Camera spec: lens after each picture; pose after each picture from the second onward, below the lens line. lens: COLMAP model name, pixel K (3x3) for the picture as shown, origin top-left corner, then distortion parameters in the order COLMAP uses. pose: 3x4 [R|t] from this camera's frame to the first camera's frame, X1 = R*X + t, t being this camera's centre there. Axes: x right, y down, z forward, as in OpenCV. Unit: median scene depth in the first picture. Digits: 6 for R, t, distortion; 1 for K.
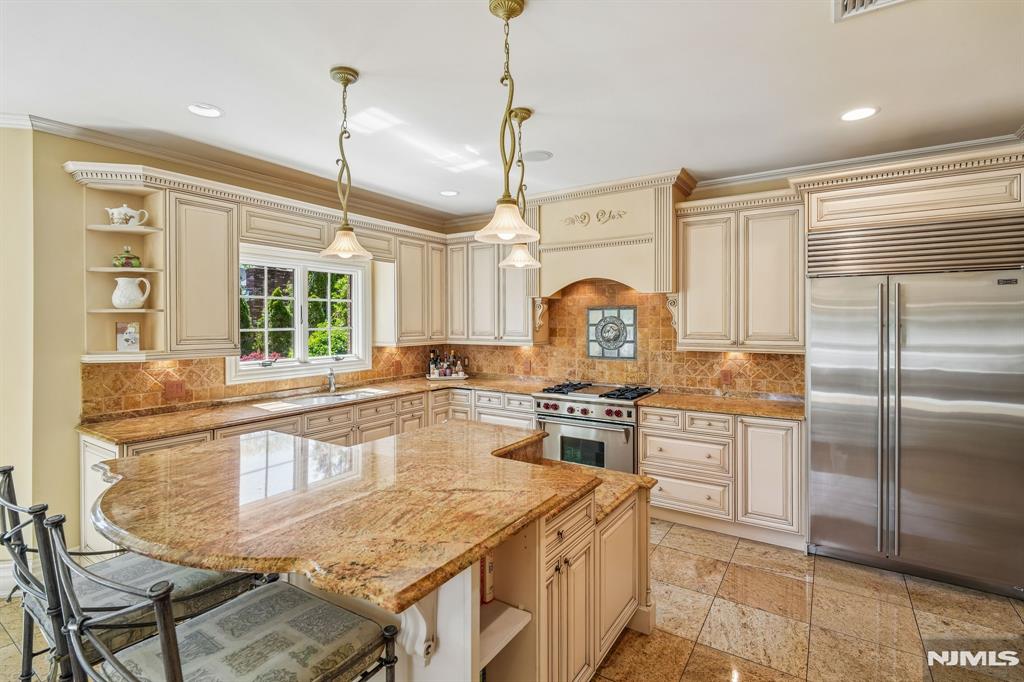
lens RADIAL K [[495.4, 0, 510.4], [0, 495.4, 327.1], [0, 0, 1]] dist [0.000625, 0.000164]
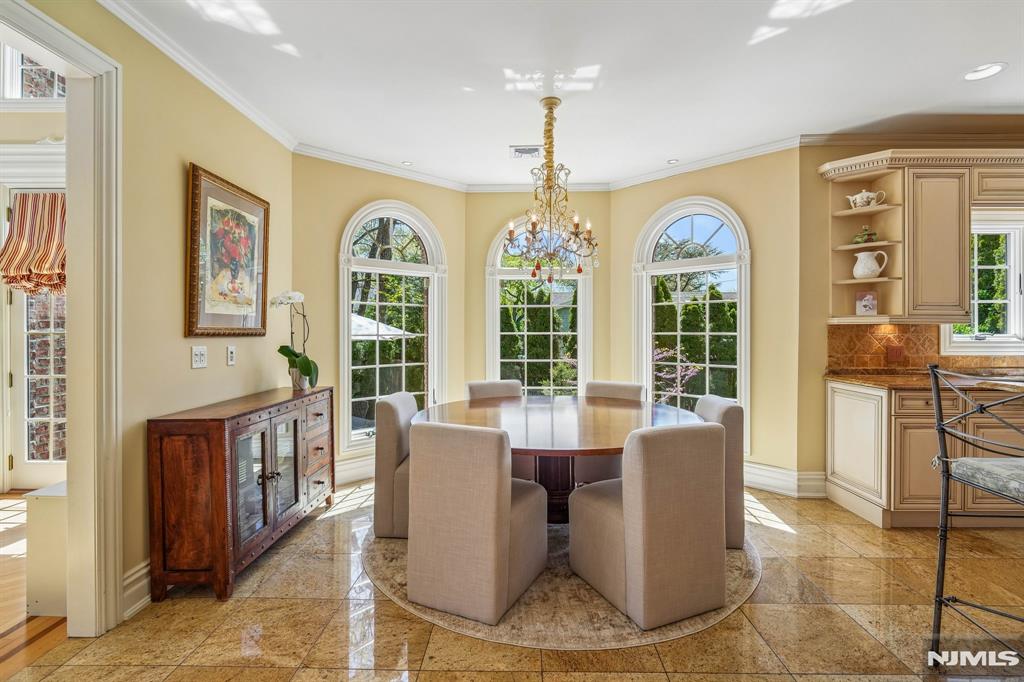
lens RADIAL K [[495.4, 0, 510.4], [0, 495.4, 327.1], [0, 0, 1]] dist [0.000625, 0.000164]
pose [[0.532427, 0.003103, -0.846470, -0.231949], [-0.006595, 0.999978, -0.000482, 0.081236], [0.846450, 0.005839, 0.532436, -0.320210]]
